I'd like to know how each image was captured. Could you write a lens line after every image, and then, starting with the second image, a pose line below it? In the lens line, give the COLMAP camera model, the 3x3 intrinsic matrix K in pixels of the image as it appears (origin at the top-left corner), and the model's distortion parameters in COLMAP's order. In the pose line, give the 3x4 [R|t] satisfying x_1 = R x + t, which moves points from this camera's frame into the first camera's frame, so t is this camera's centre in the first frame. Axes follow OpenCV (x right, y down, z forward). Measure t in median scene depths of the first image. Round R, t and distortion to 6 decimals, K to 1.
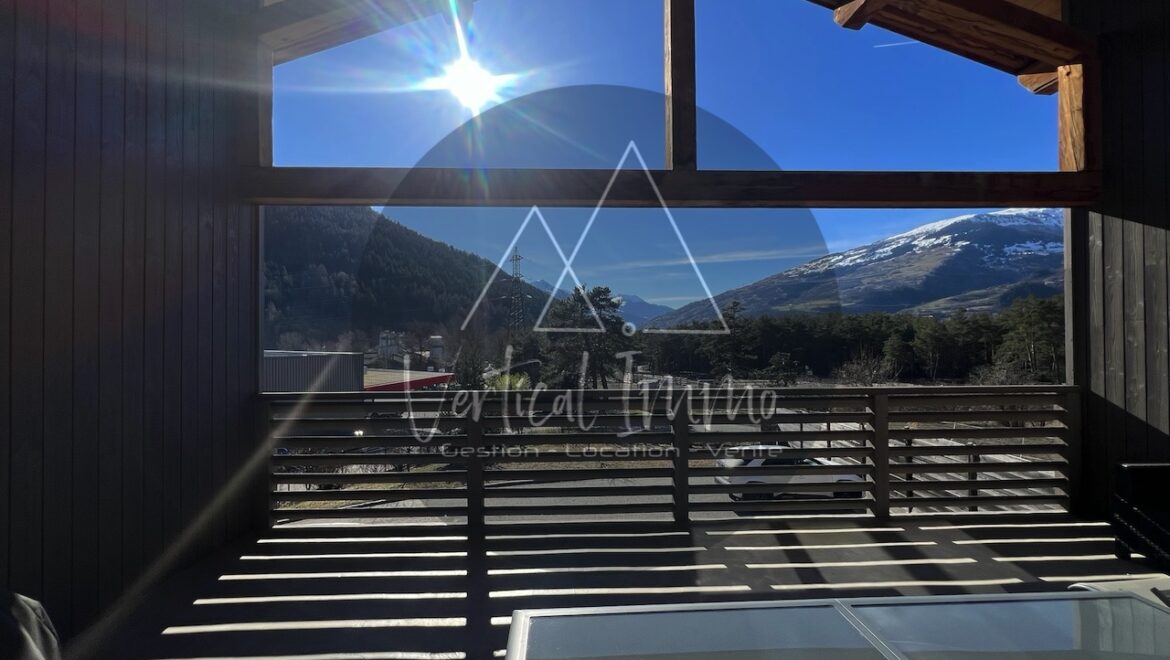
lens RADIAL K [[457.4, 0, 584.0], [0, 457.4, 332.5], [0, 0, 1]] dist [-0.001666, -0.000253]
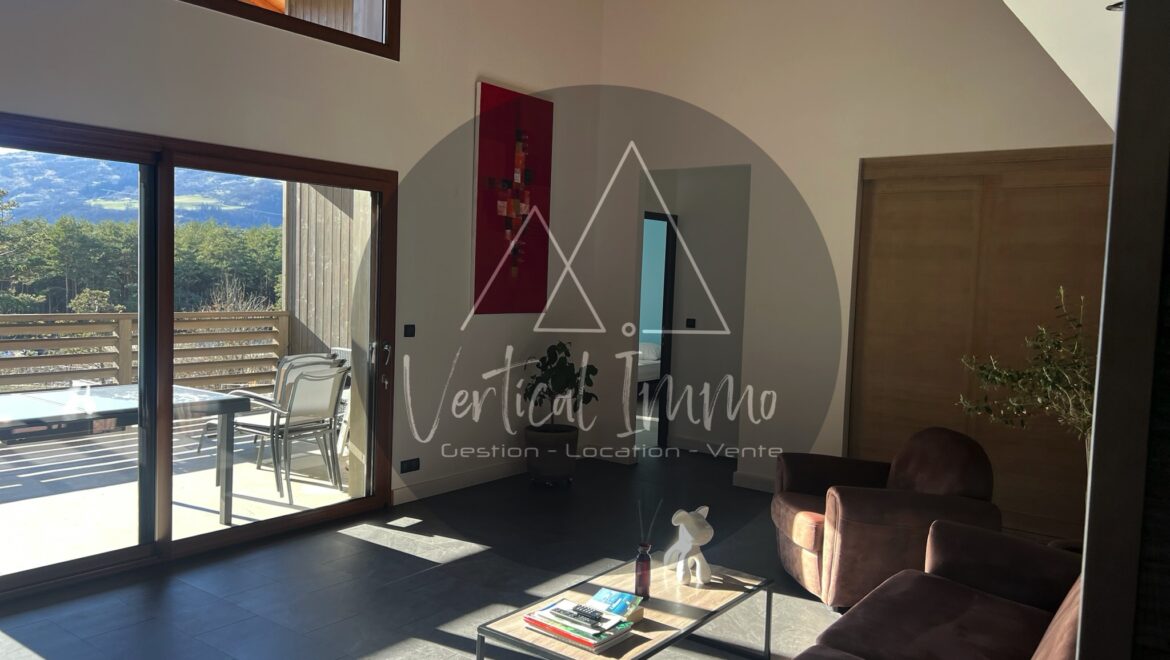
lens RADIAL K [[881.1, 0, 583.4], [0, 881.1, 333.9], [0, 0, 1]] dist [0.010296, -0.000371]
pose [[0.623376, -0.026897, 0.781460, -0.101703], [-0.043482, 0.996669, 0.068991, -0.007947], [-0.780712, -0.076986, 0.620130, -0.364458]]
